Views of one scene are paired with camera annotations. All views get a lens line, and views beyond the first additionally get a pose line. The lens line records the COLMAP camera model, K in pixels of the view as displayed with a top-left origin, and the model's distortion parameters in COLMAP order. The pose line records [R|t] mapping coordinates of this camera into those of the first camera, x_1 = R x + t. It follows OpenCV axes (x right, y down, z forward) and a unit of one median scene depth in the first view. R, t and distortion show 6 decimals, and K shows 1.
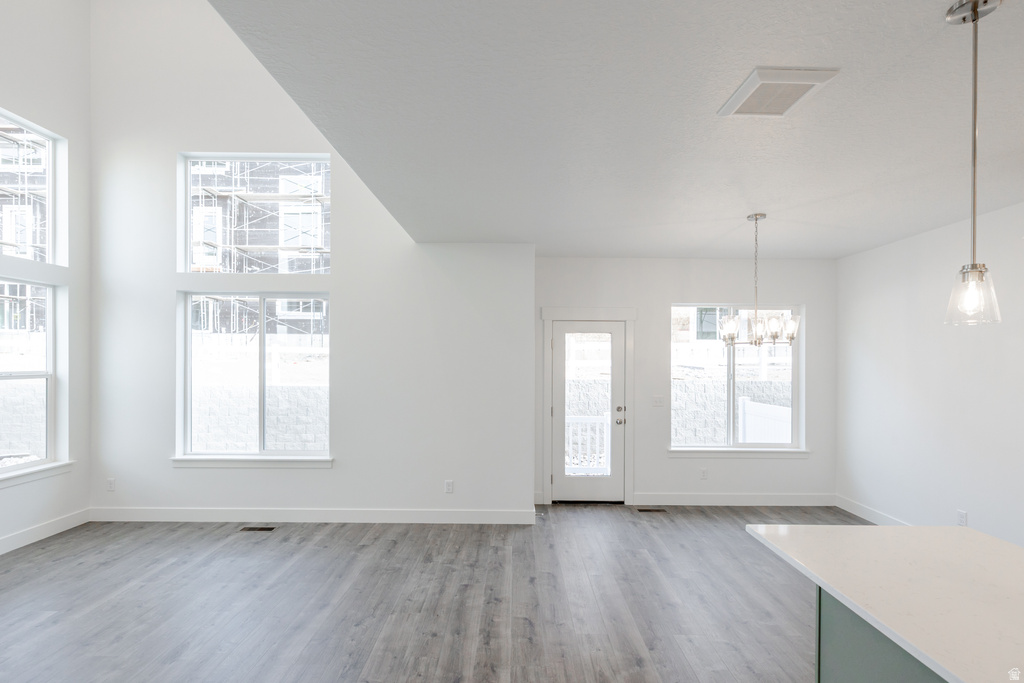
lens RADIAL K [[446.2, 0, 512.0], [0, 446.2, 357.6], [0, 0, 1]] dist [0.002809, -0.001193]
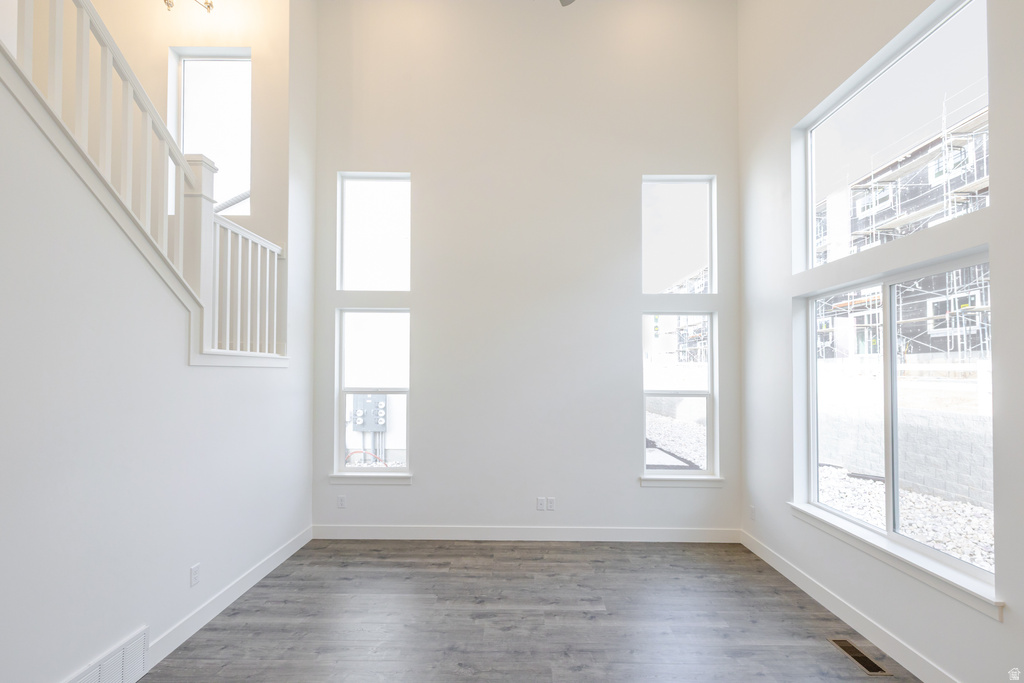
lens RADIAL K [[446.2, 0, 513.2], [0, 446.2, 367.0], [0, 0, 1]] dist [0.002809, -0.001193]
pose [[0.005786, -0.020416, -0.999775, 0.059509], [-0.006761, 0.999768, -0.020455, -0.002903], [0.999960, 0.006877, 0.005647, 0.496965]]
